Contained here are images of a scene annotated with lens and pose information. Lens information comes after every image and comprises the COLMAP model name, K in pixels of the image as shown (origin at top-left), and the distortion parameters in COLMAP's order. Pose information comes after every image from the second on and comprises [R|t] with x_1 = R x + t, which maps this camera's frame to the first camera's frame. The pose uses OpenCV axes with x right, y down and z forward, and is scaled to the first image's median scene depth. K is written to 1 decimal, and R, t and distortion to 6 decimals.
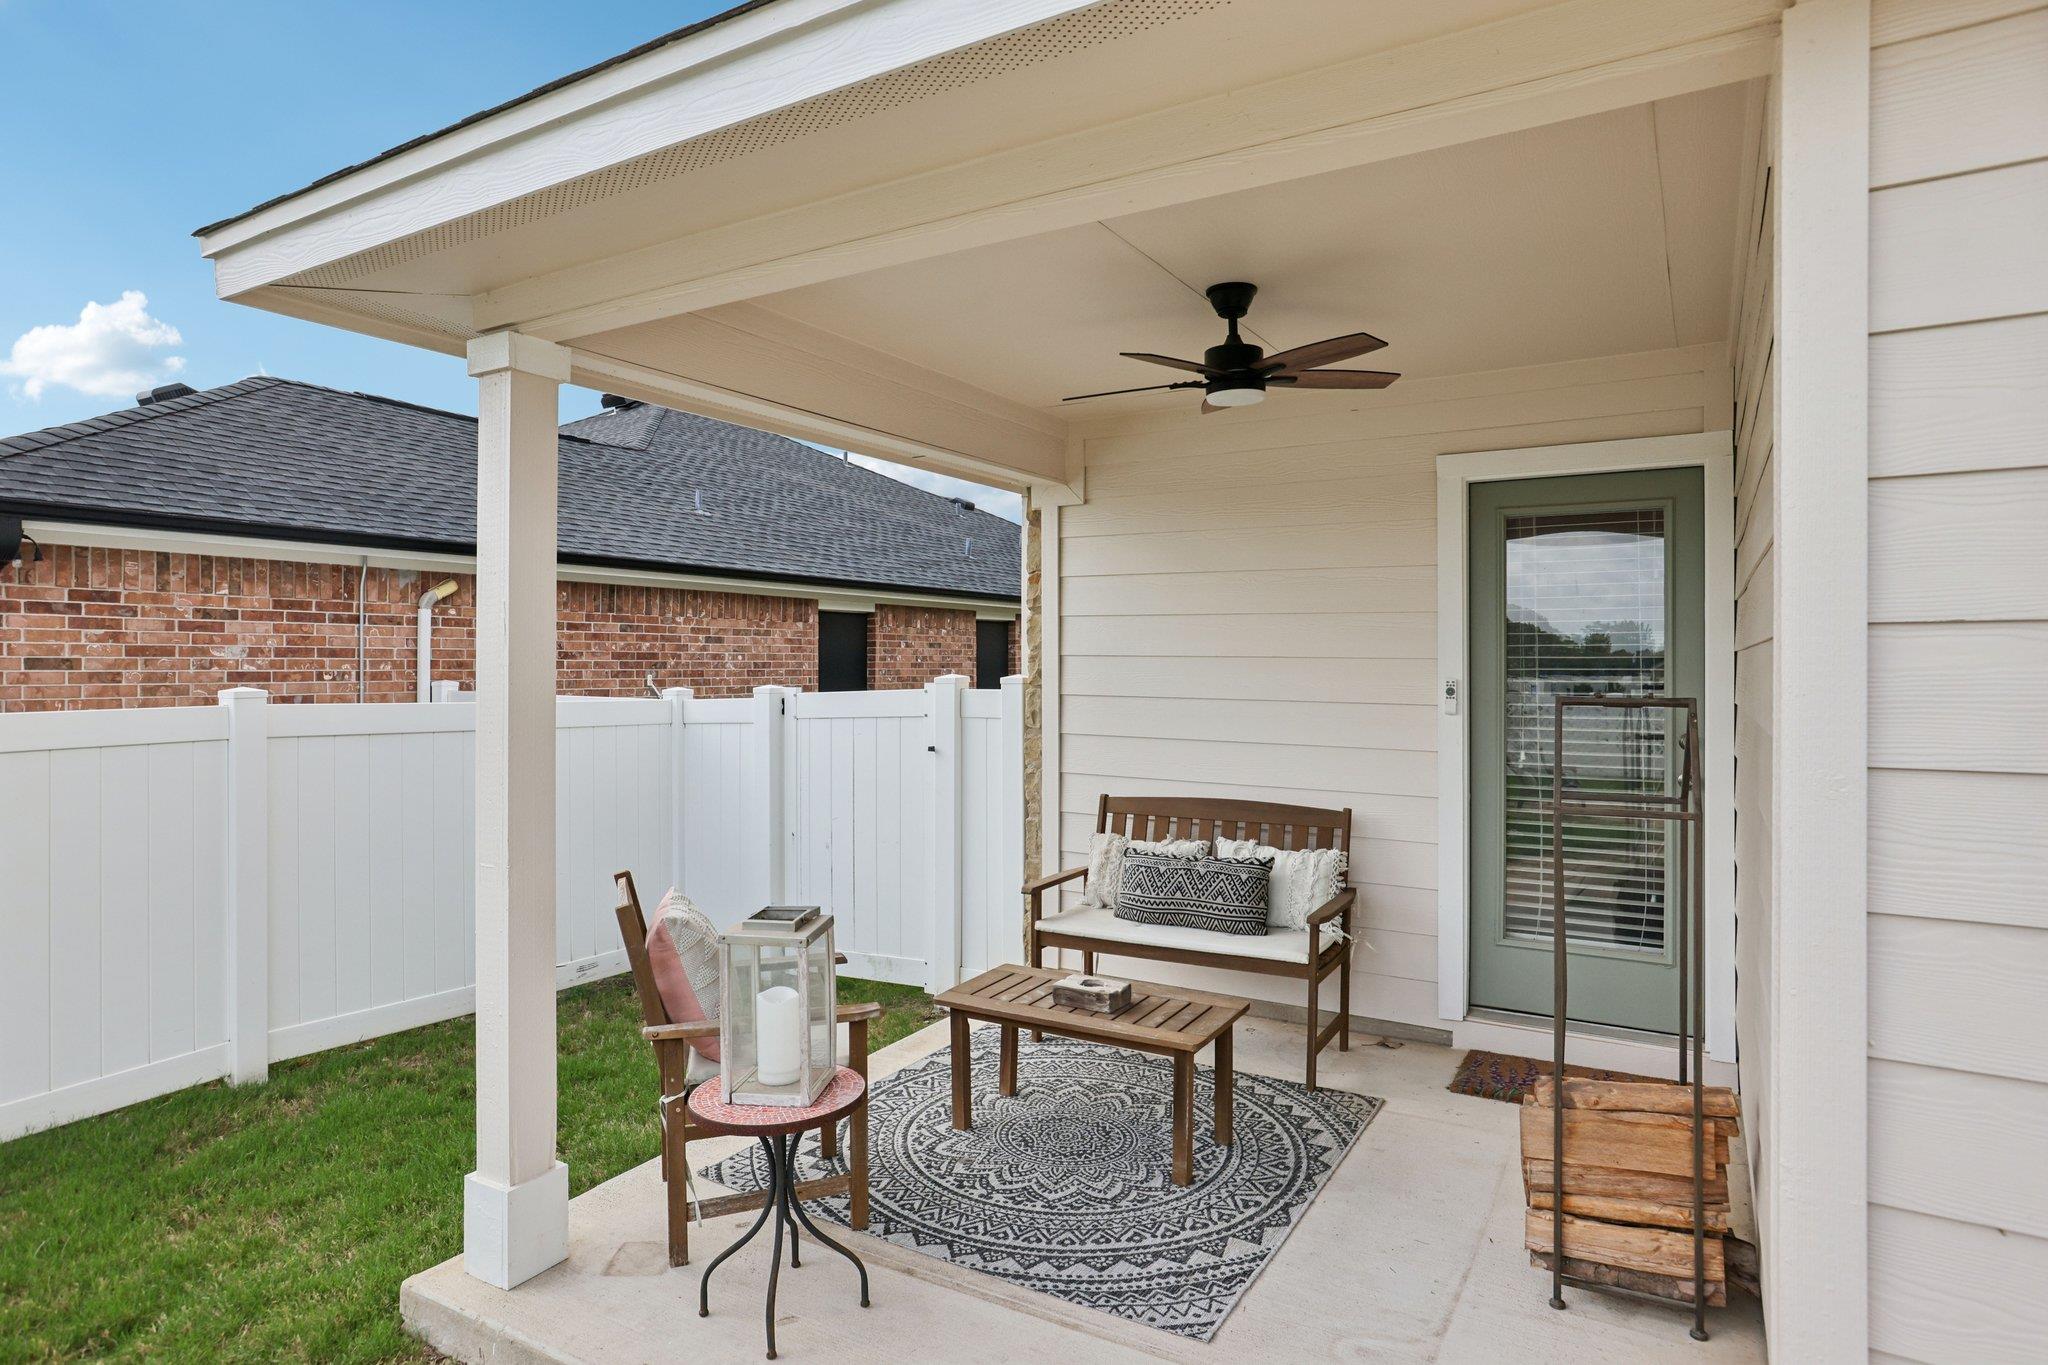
lens RADIAL K [[1167.6, 0, 1029.4], [0, 1167.6, 663.0], [0, 0, 1]] dist [-0.042231, 0.029882]
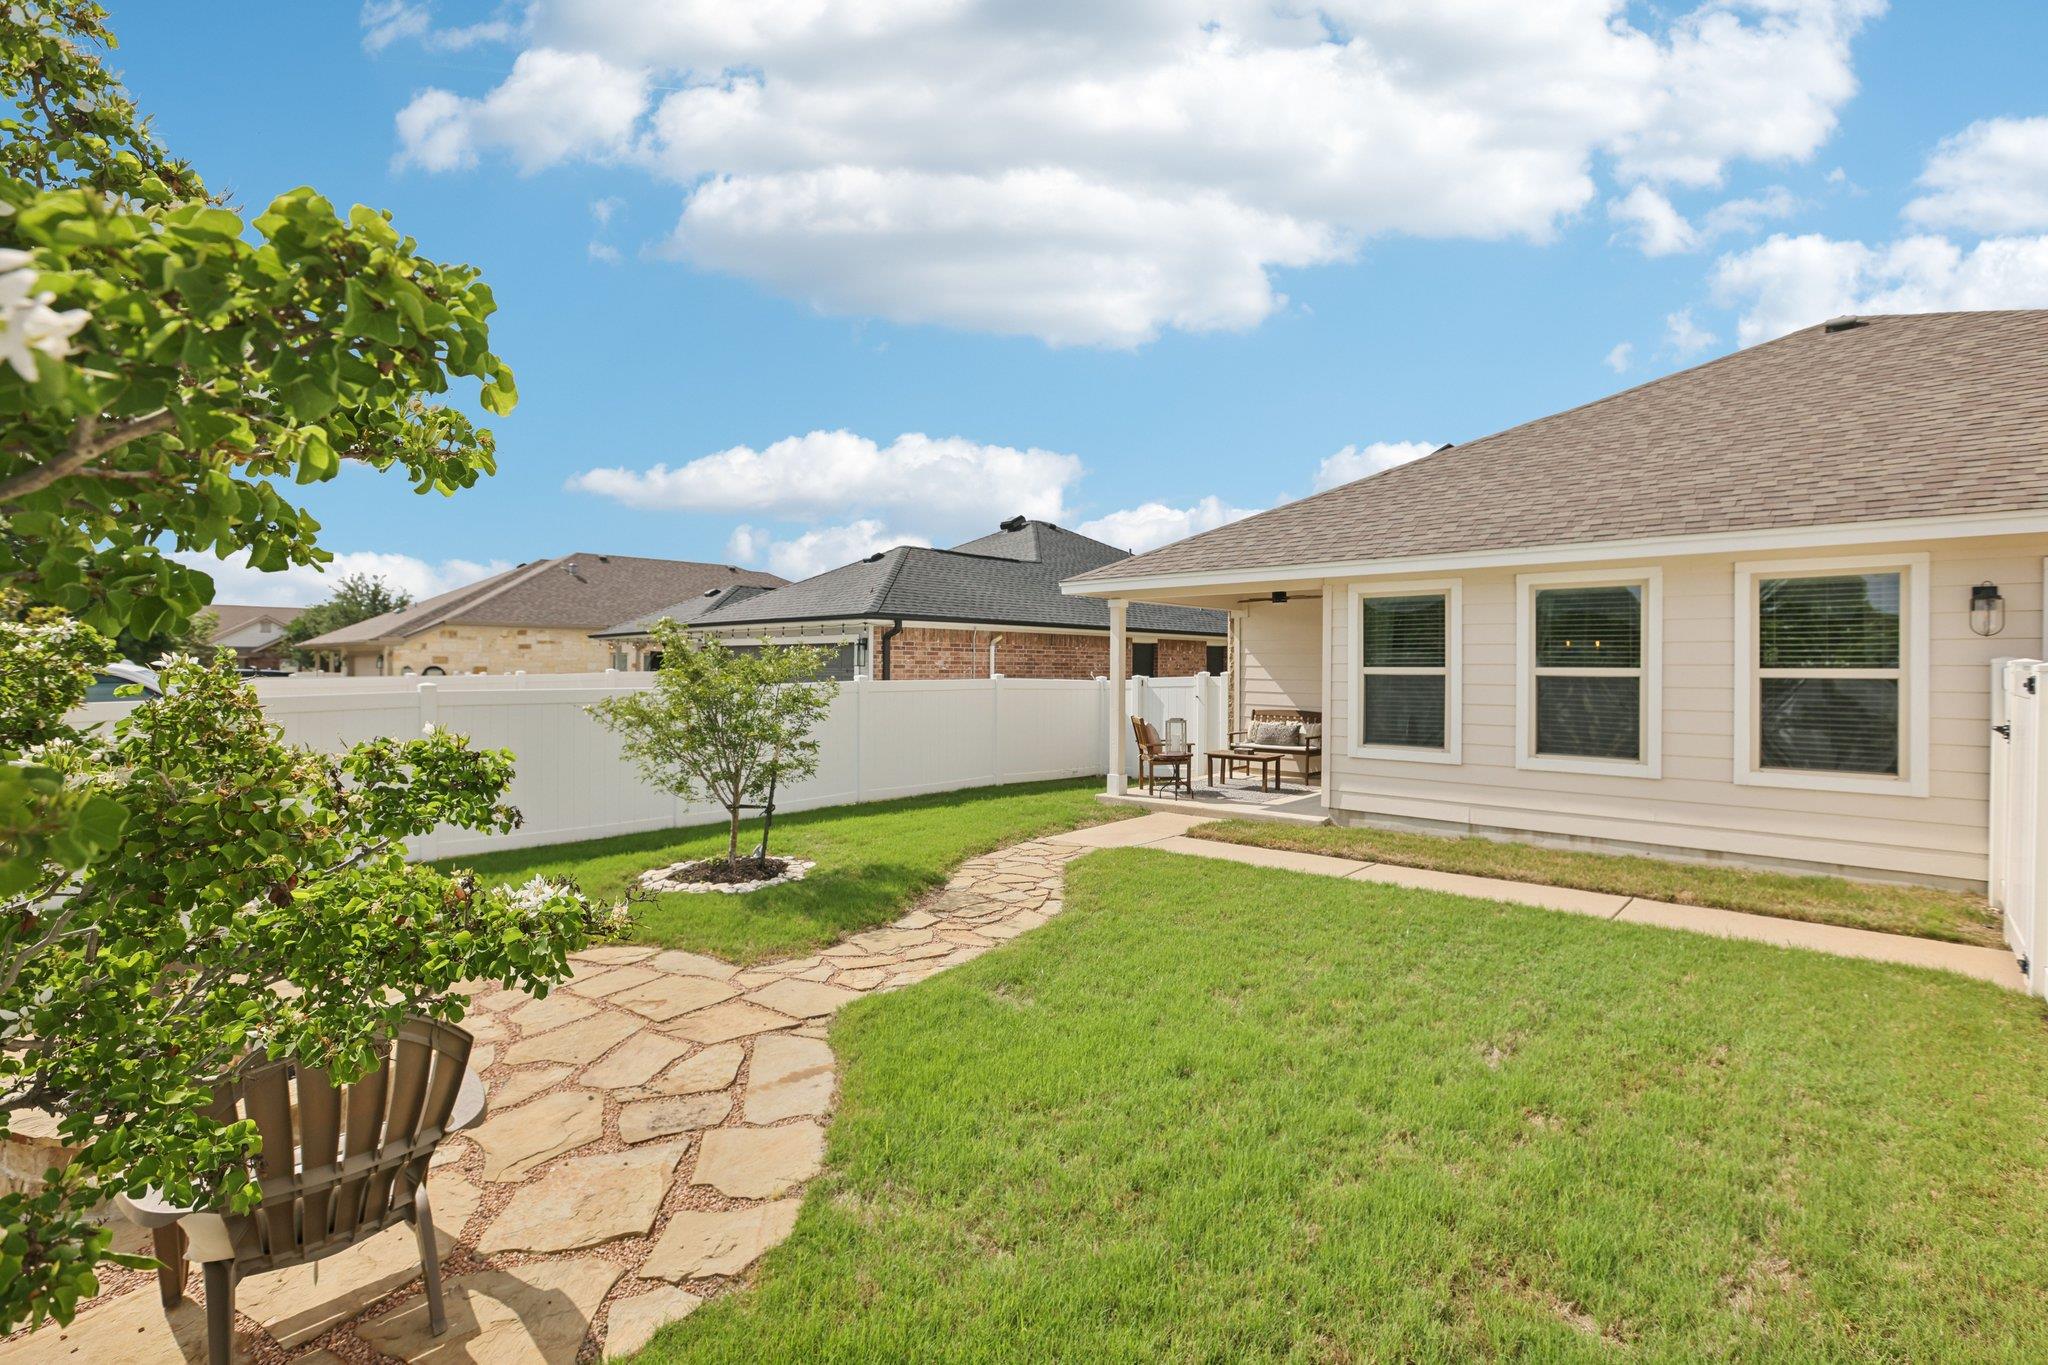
lens RADIAL K [[933.3, 0, 1032.5], [0, 933.3, 664.0], [0, 0, 1]] dist [-0.052258, 0.018603]
pose [[0.976777, 0.005144, -0.214196, 0.021196], [-0.006505, 0.999963, -0.005650, 0.008289], [0.214159, 0.006912, 0.976774, -1.848940]]
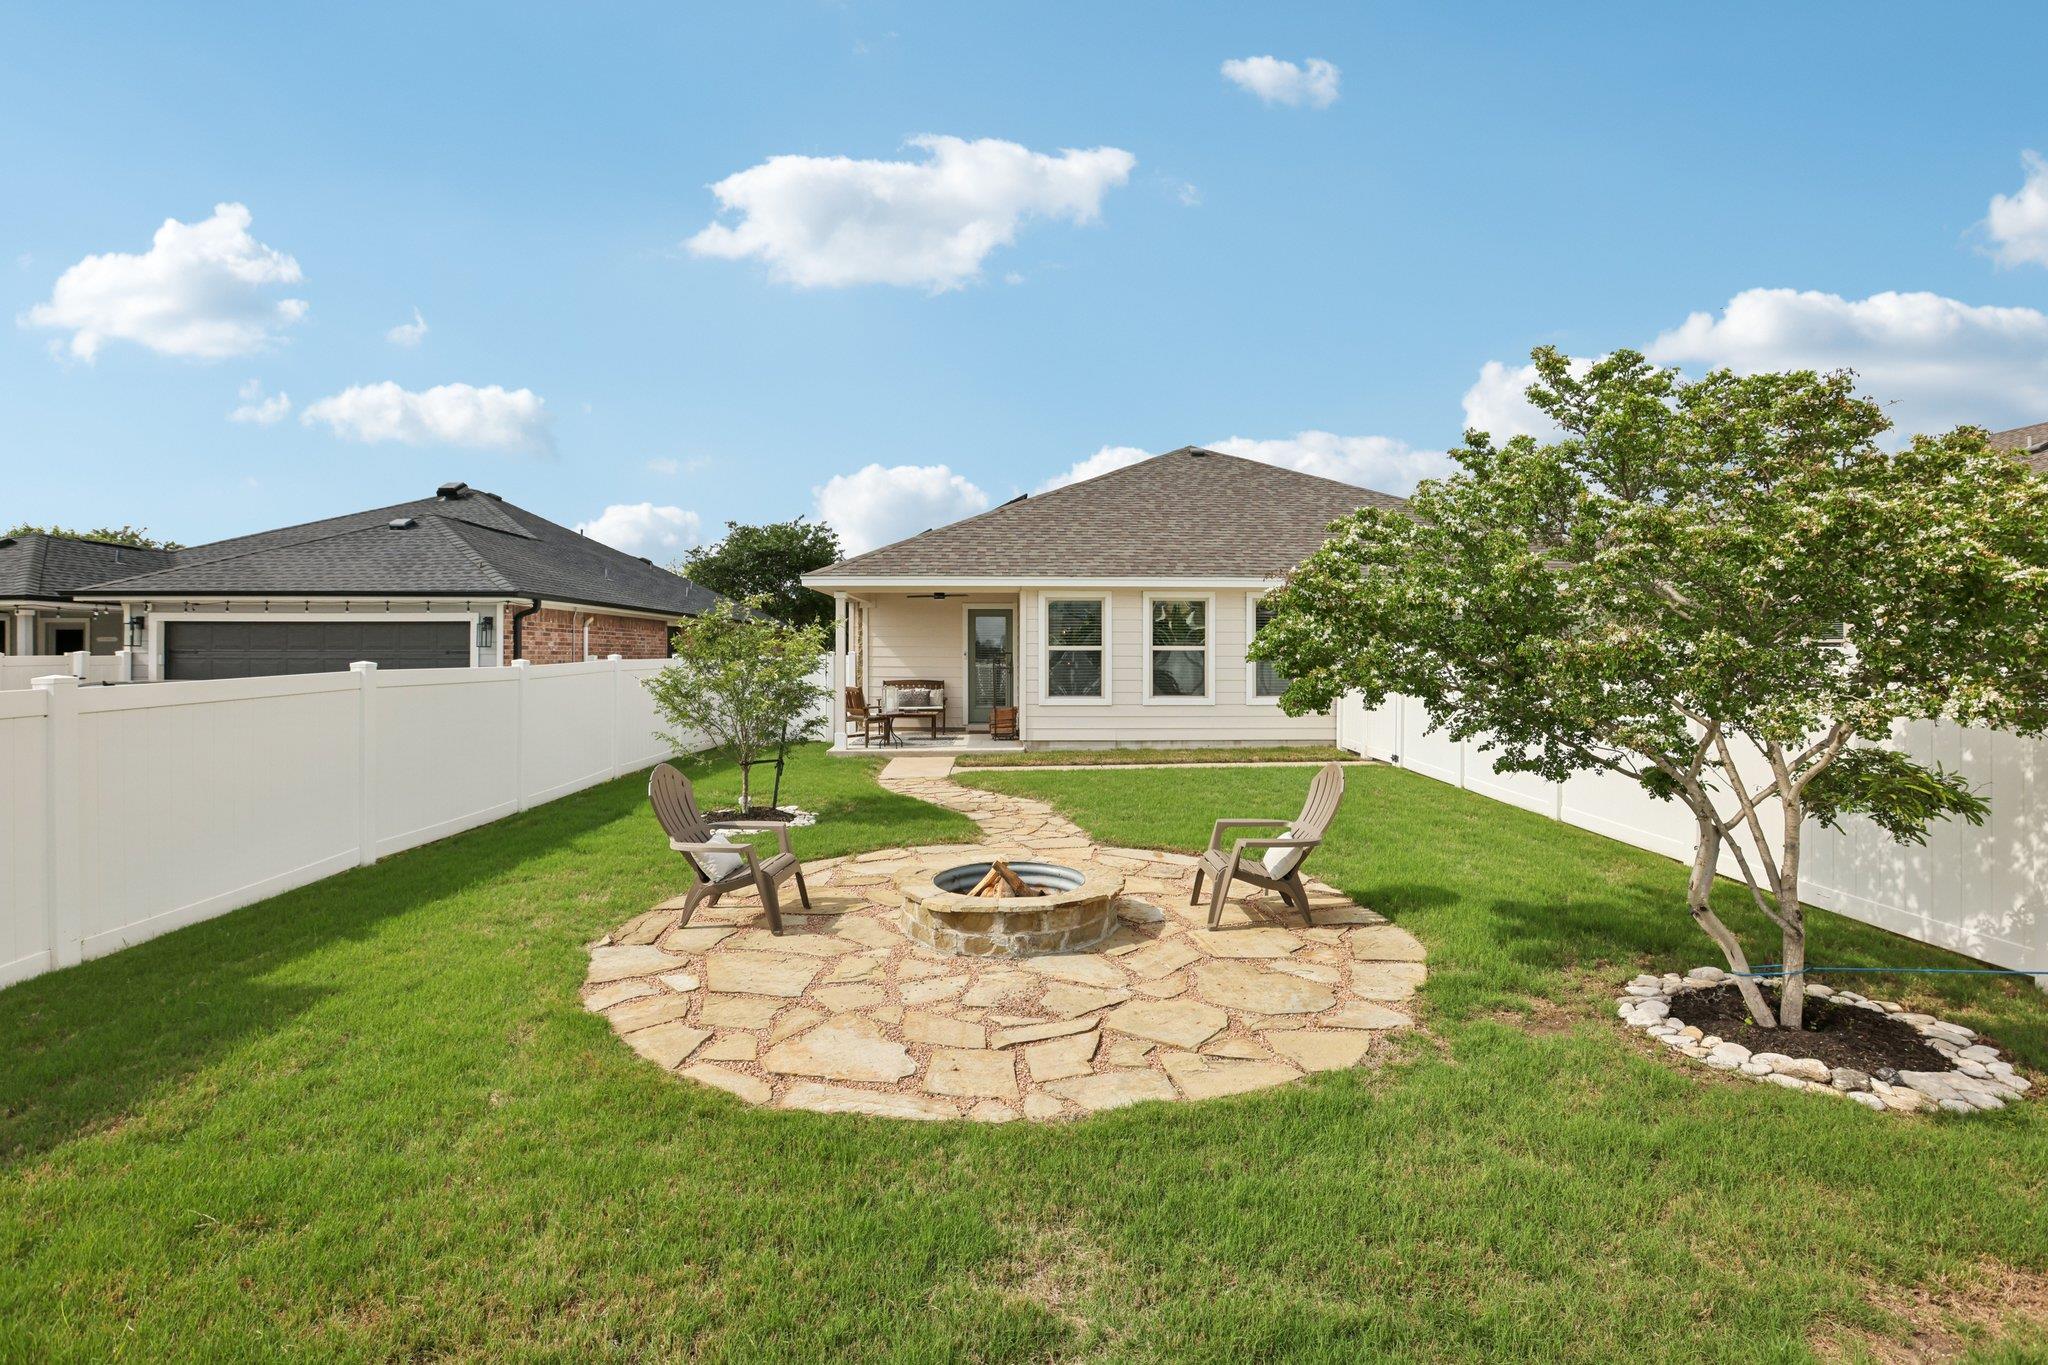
lens RADIAL K [[933.3, 0, 1032.5], [0, 933.3, 664.0], [0, 0, 1]] dist [-0.052258, 0.018603]
pose [[0.847462, -0.004153, 0.530840, -1.406855], [-0.000355, 0.999965, 0.008391, 0.032416], [-0.530856, -0.007300, 0.847431, -2.337791]]
